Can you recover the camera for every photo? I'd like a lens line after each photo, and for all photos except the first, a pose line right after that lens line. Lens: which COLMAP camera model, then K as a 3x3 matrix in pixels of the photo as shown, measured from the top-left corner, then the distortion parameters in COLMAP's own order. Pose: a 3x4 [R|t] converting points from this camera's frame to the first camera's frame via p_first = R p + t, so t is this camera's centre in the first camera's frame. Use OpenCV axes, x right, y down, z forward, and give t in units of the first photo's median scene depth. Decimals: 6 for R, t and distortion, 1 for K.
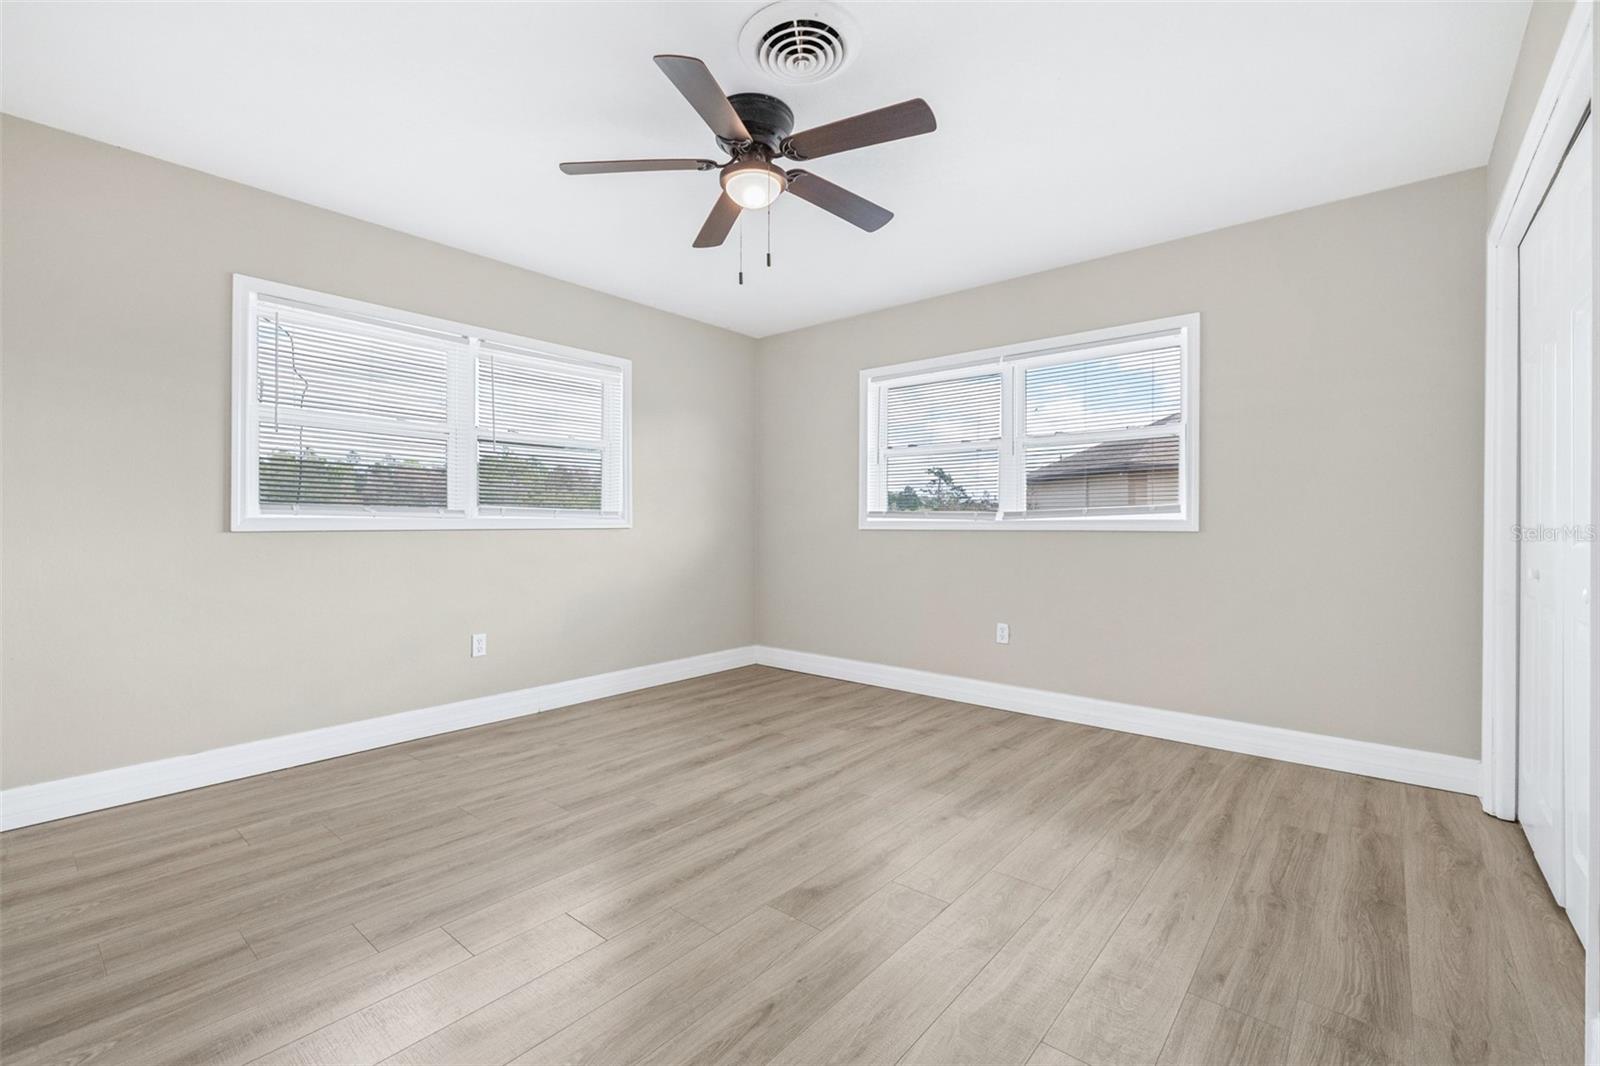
lens RADIAL K [[691.3, 0, 797.6], [0, 691.3, 522.6], [0, 0, 1]] dist [0.000222, 0.000025]
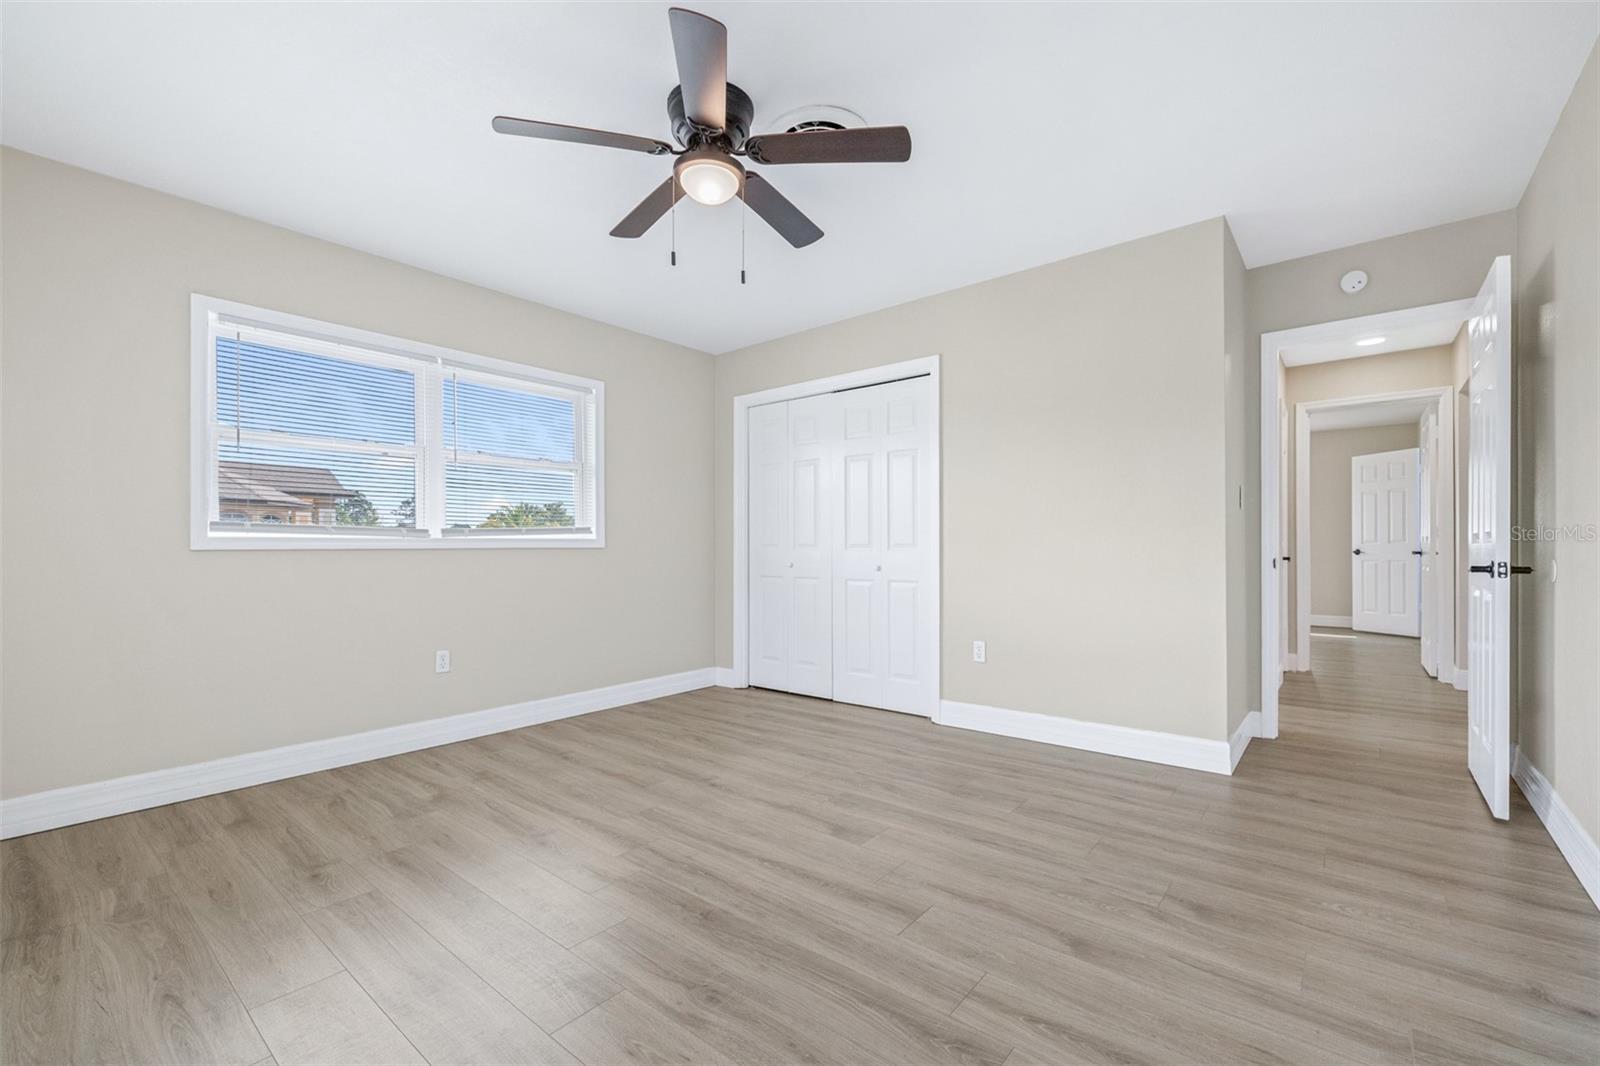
lens RADIAL K [[679.4, 0, 798.5], [0, 679.4, 538.4], [0, 0, 1]] dist [0.000627, 0.000045]
pose [[-0.003185, 0.006208, 0.999976, -0.738902], [0.000209, 0.999981, -0.006208, 0.002934], [-0.999995, 0.000189, -0.003186, 0.644226]]
